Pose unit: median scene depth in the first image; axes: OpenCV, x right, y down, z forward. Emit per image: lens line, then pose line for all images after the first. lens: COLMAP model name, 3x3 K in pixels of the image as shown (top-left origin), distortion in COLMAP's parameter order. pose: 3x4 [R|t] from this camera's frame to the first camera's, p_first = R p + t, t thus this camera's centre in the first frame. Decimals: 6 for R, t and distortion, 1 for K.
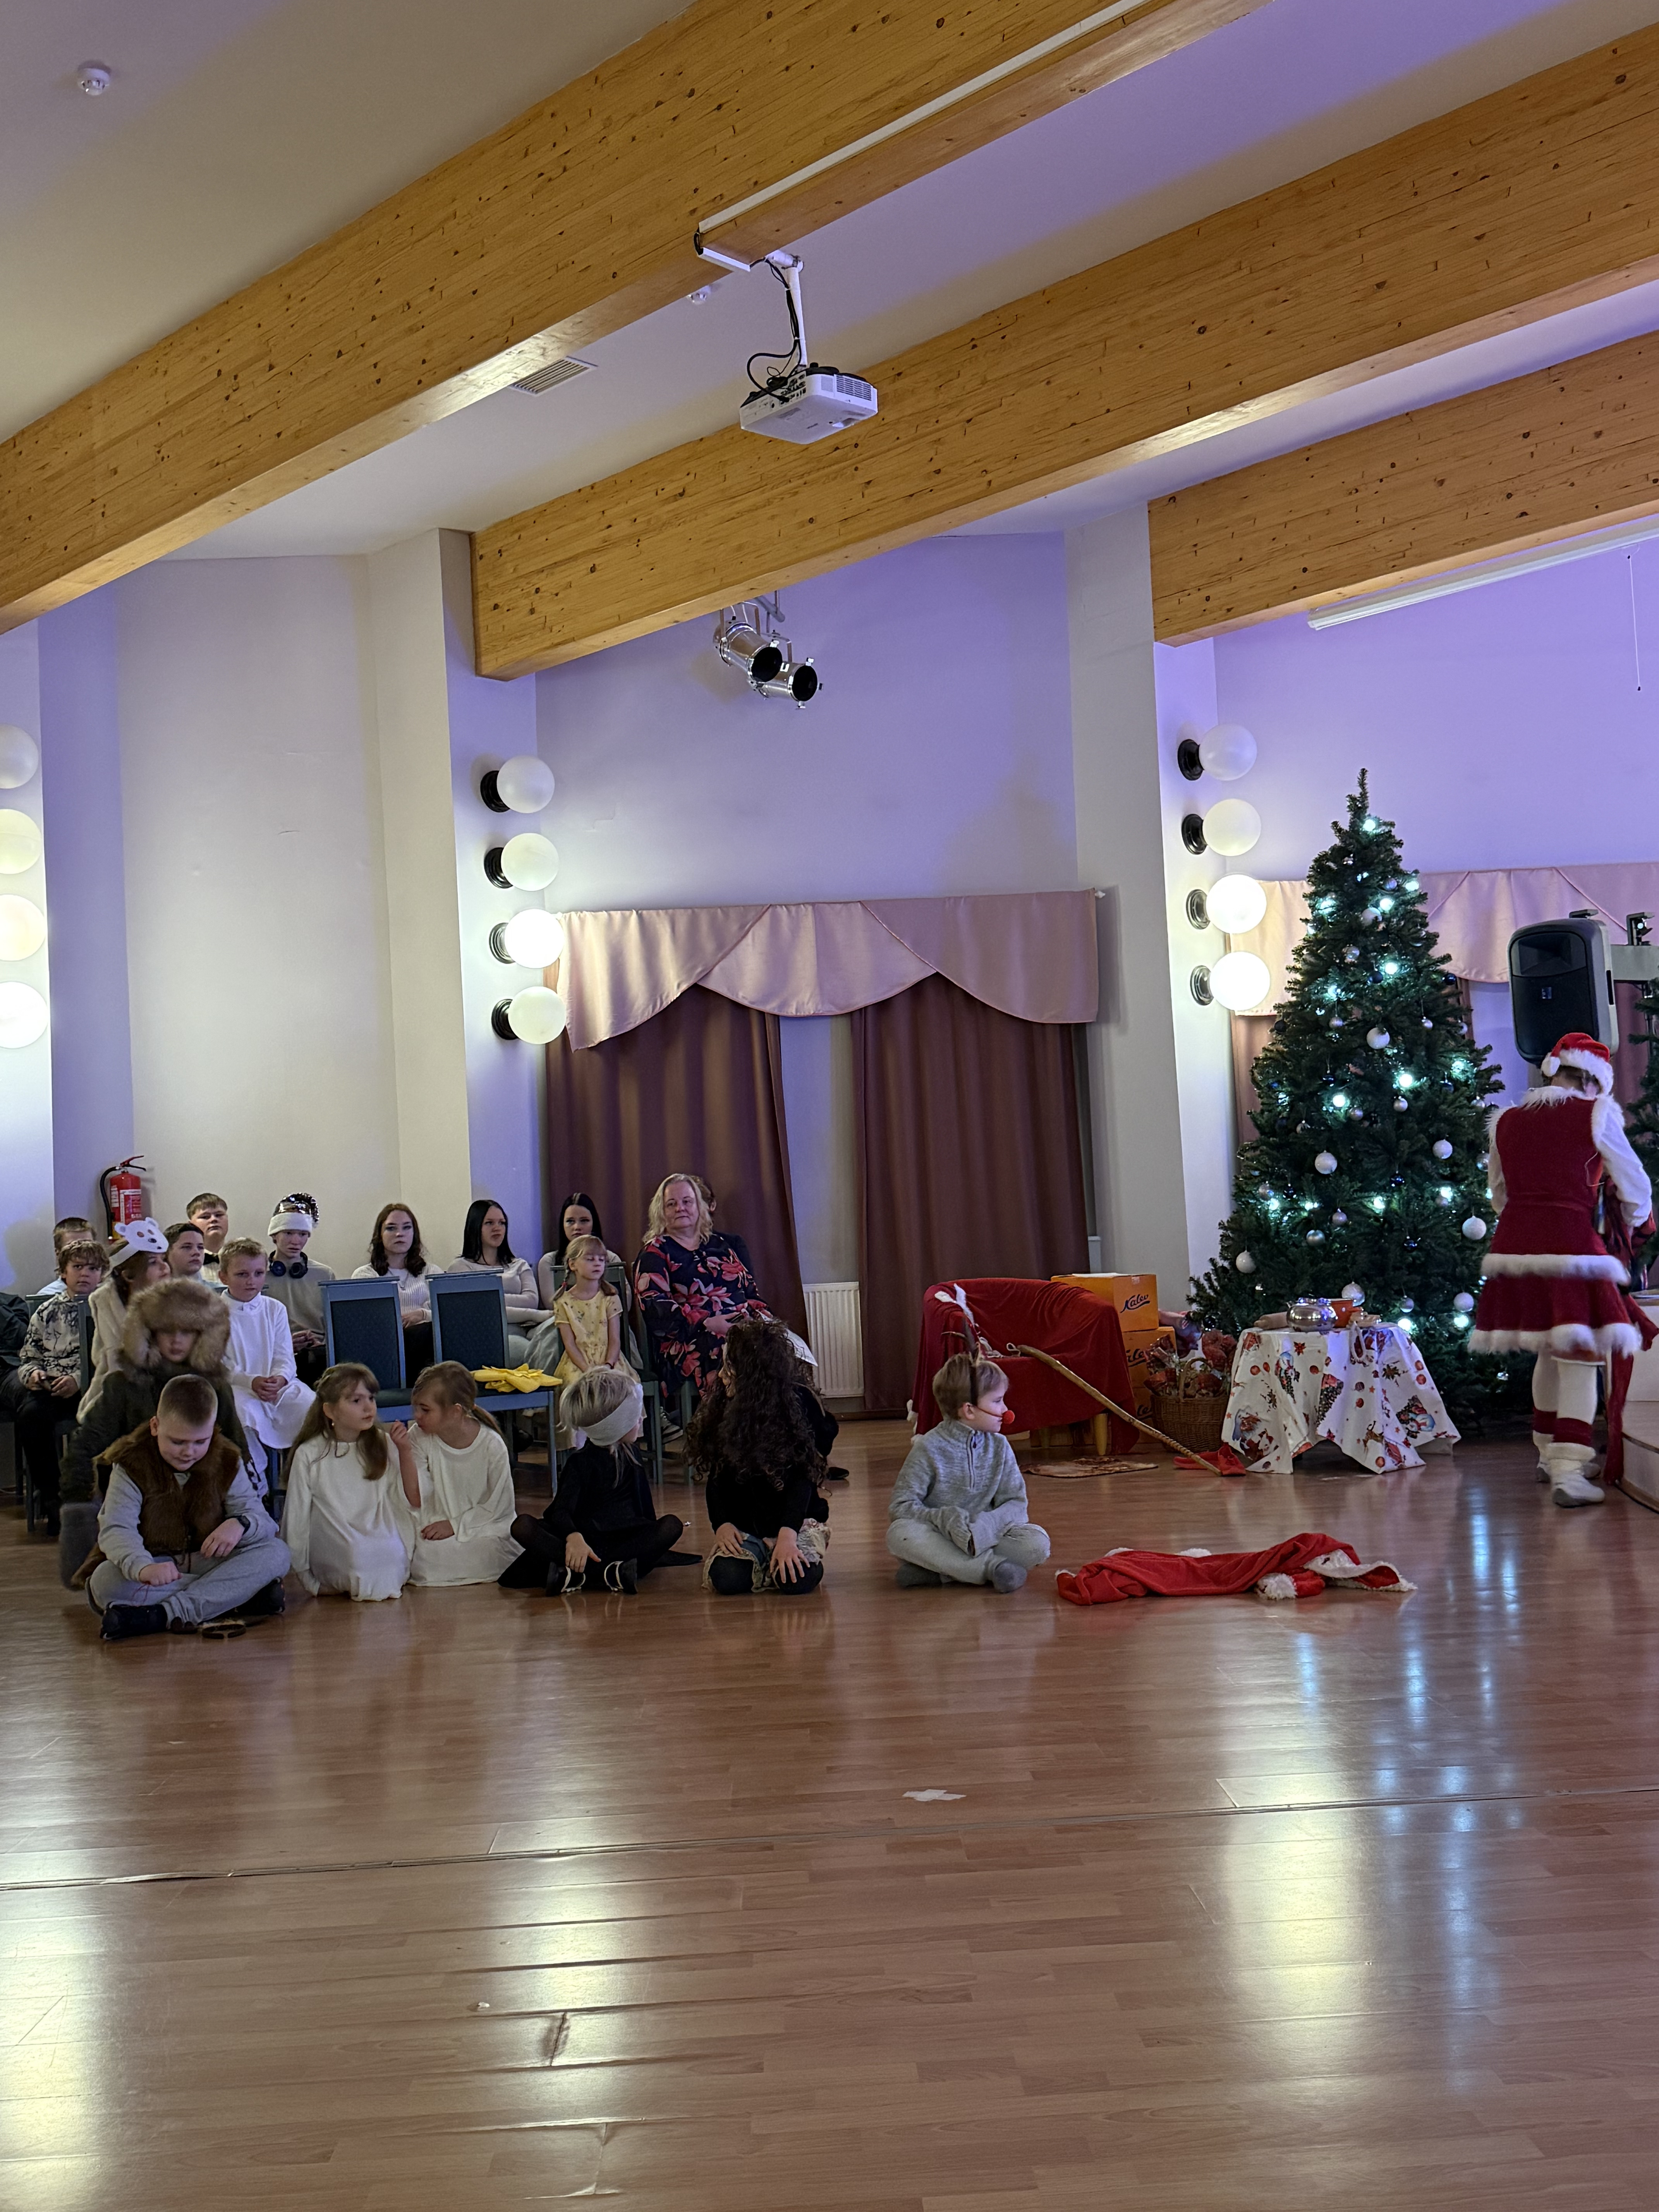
lens RADIAL K [[2166.9, 0, 835.0], [0, 2166.9, 1104.4], [0, 0, 1]] dist [0.204240, -0.447635]
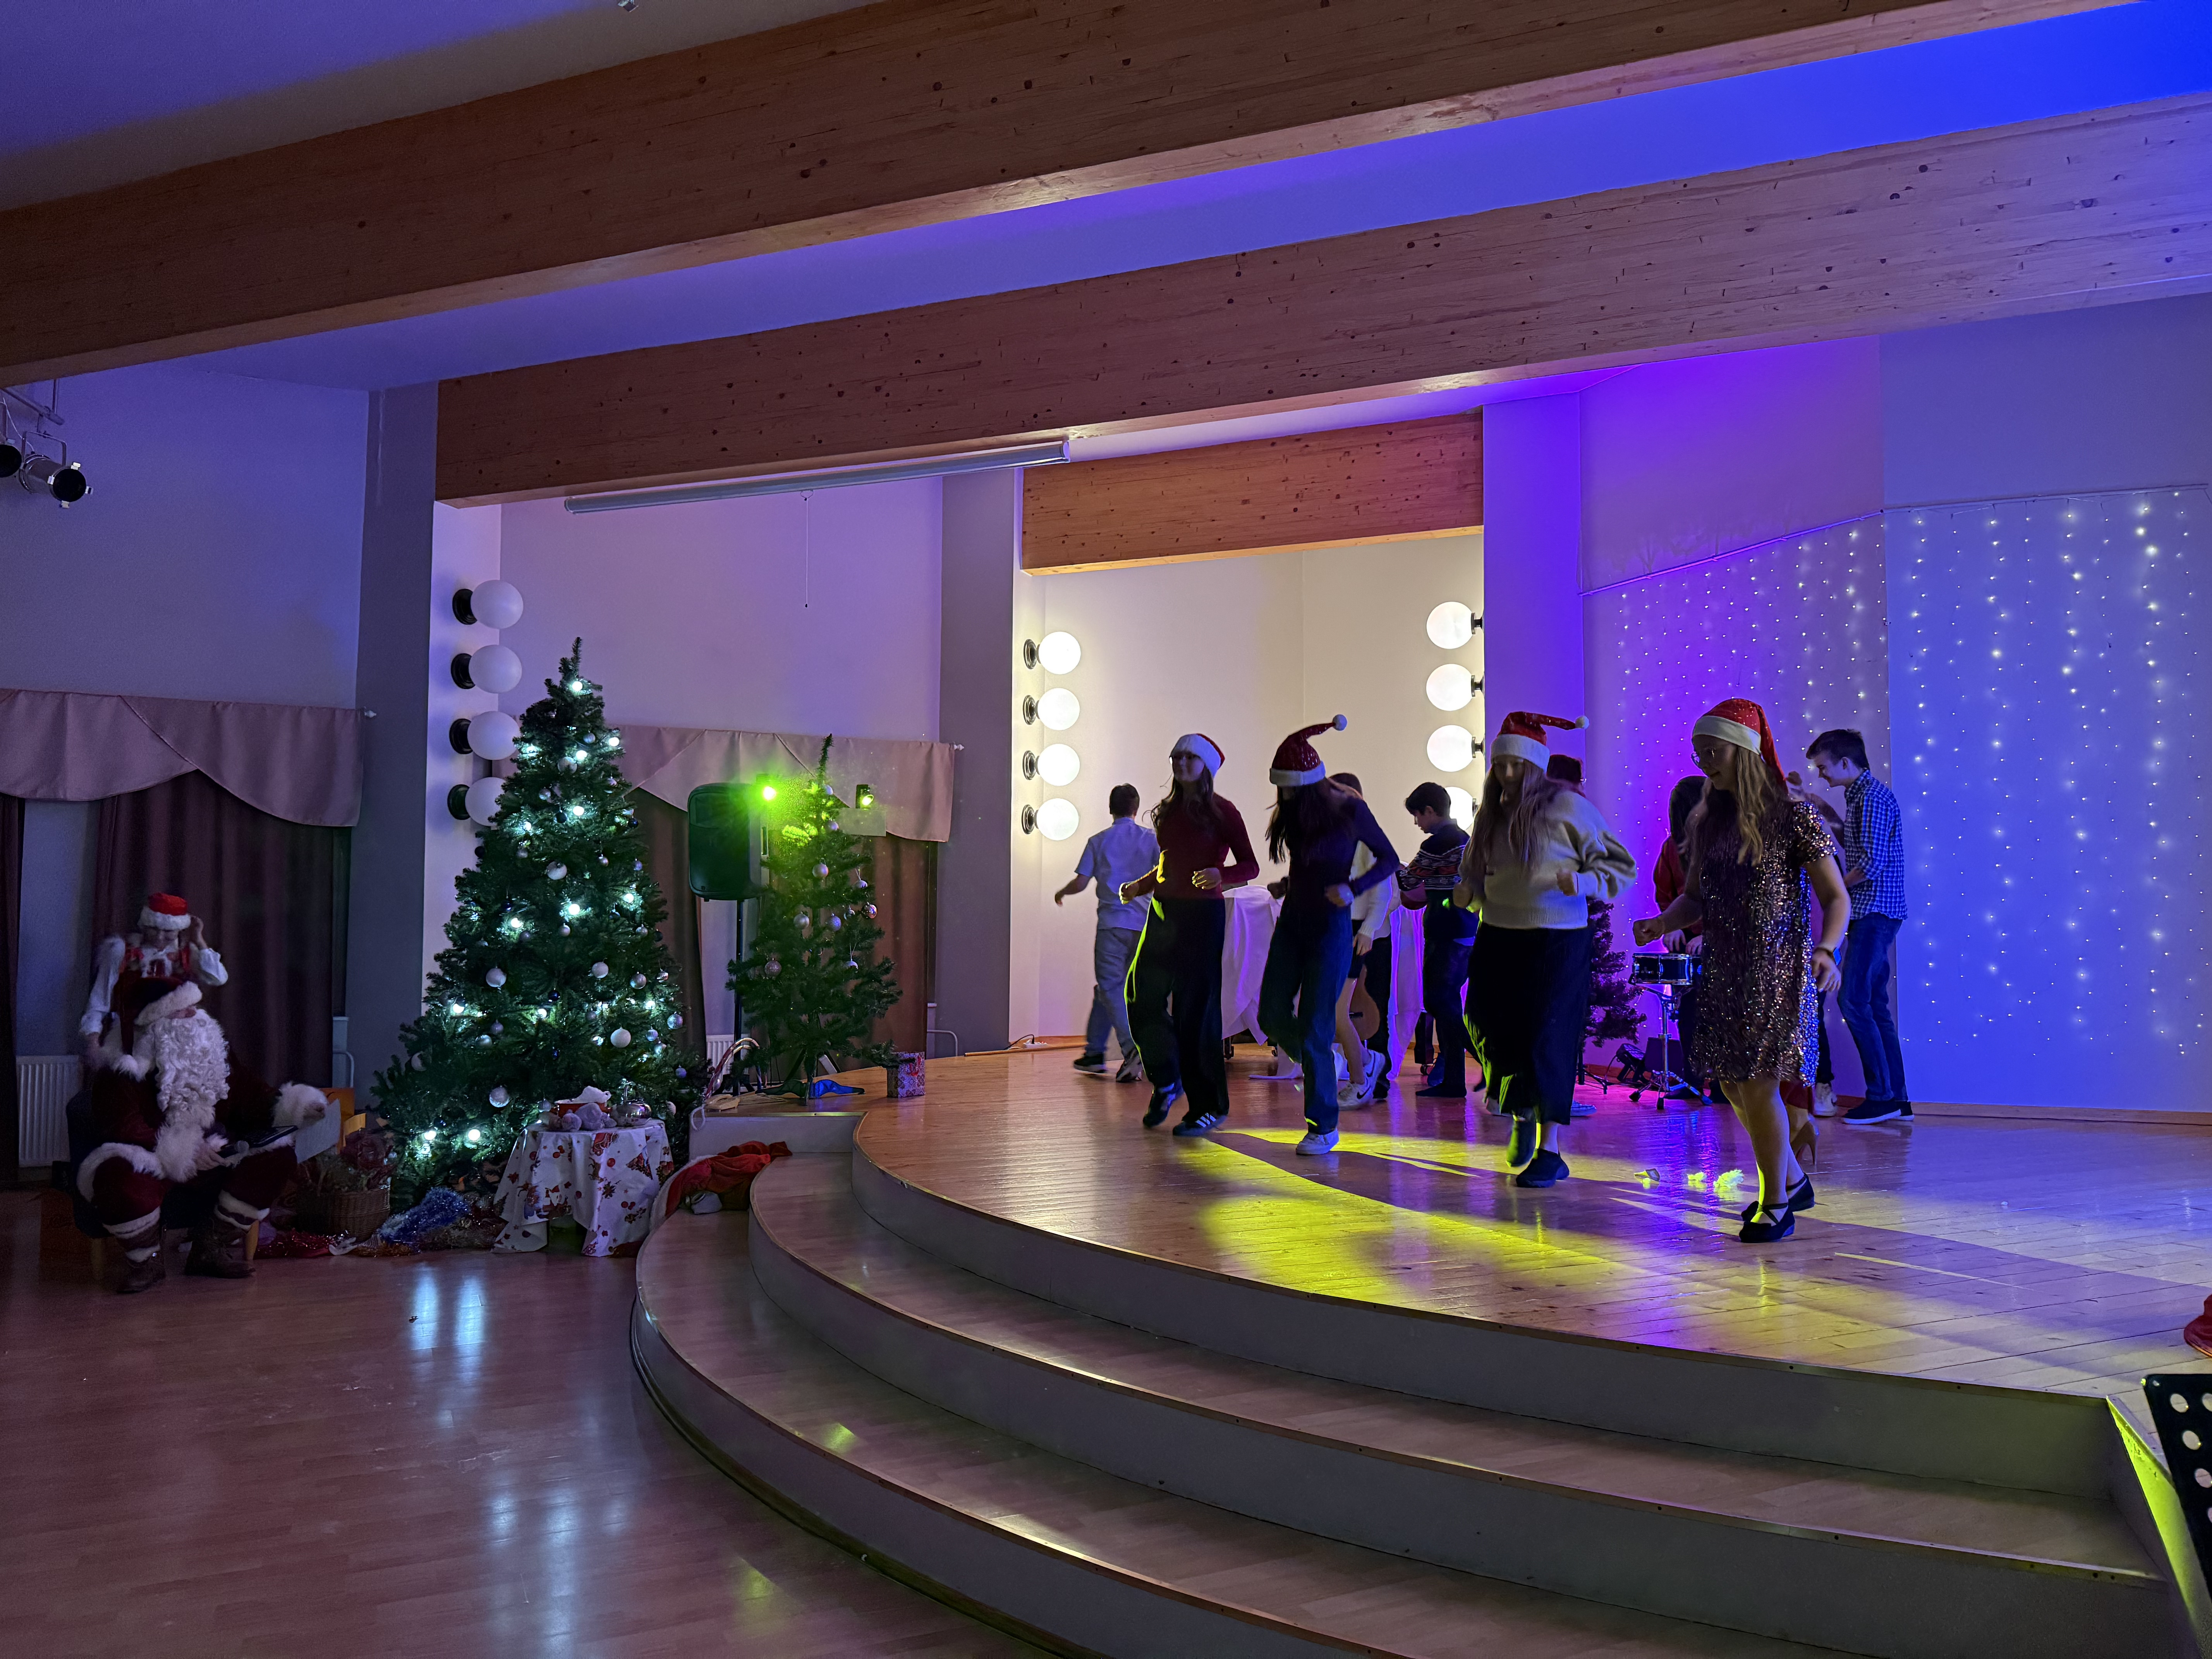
lens RADIAL K [[1561.4, 0, 1111.7], [0, 1561.4, 839.2], [0, 0, 1]] dist [0.033636, -0.042361]
pose [[0.917377, 0.074285, 0.391025, 0.190918], [-0.071681, 0.997201, -0.021274, -0.049898], [-0.391511, -0.008513, 0.920134, 0.120955]]
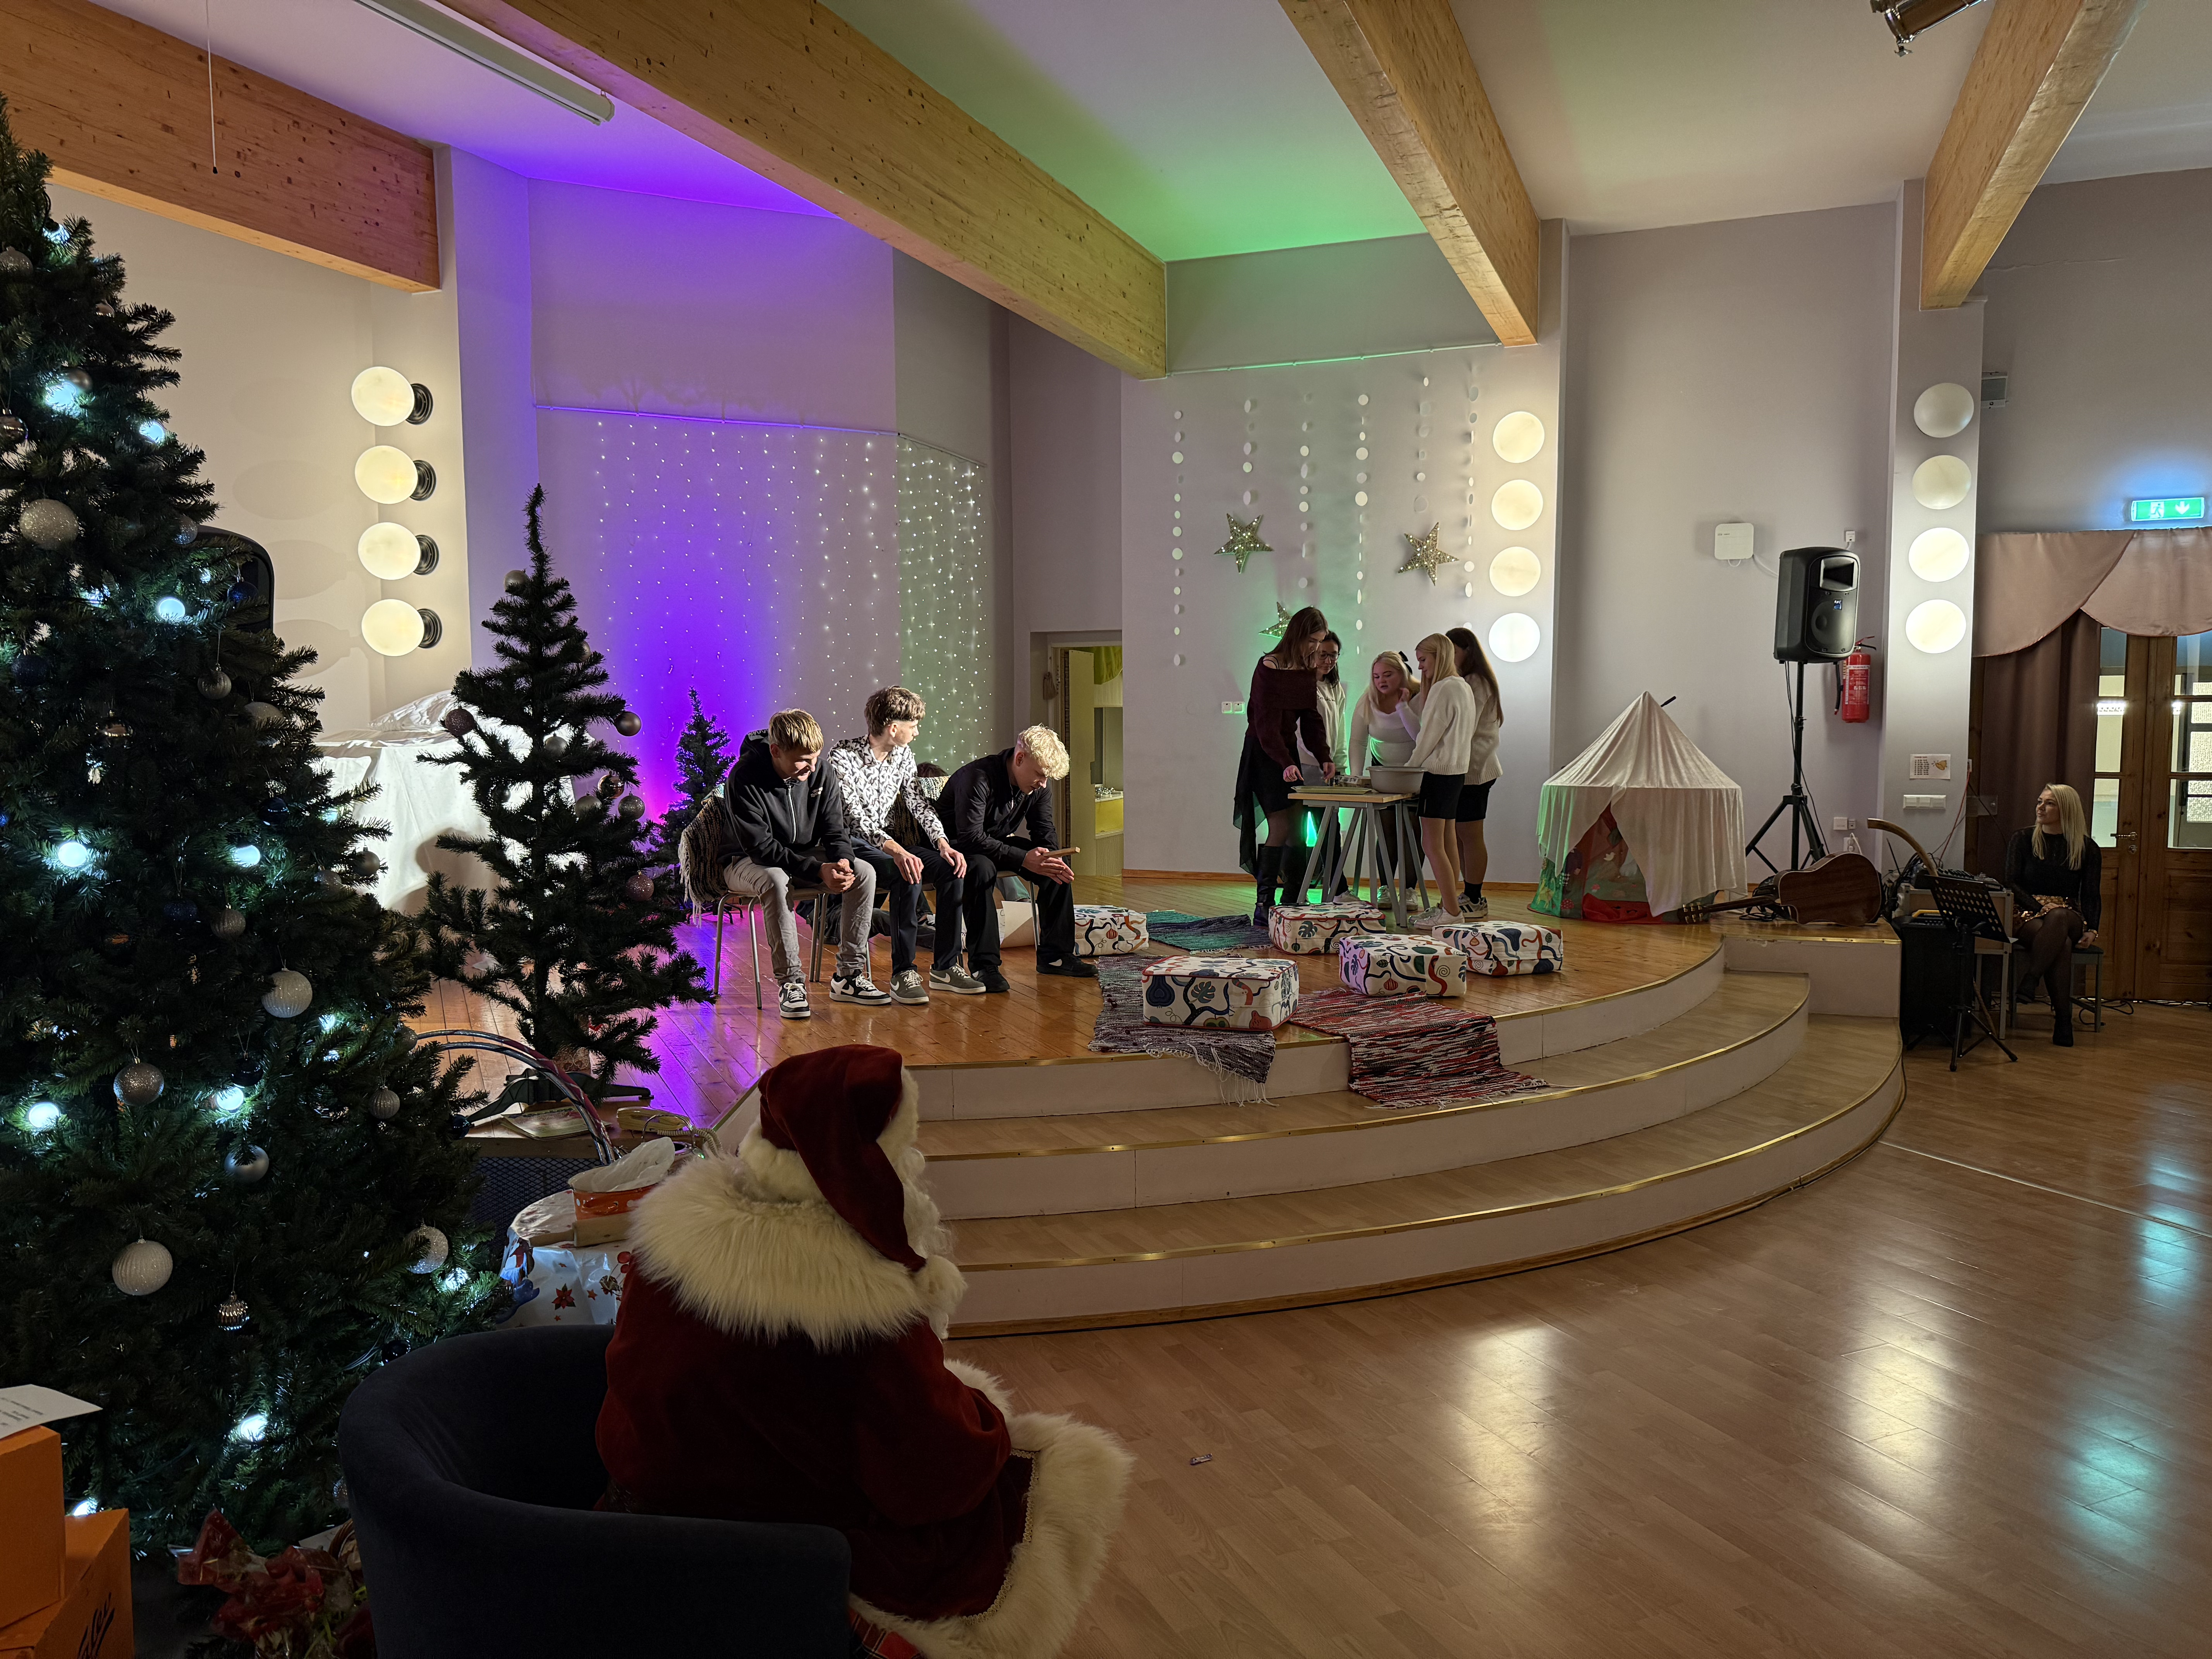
lens RADIAL K [[1563.3, 0, 1121.8], [0, 1563.3, 835.6], [0, 0, 1]] dist [0.038981, -0.054170]
pose [[-0.396891, -0.019081, 0.917667, -0.144044], [-0.027675, 0.999578, 0.008814, -0.013343], [-0.917448, -0.021899, -0.397252, 0.956201]]
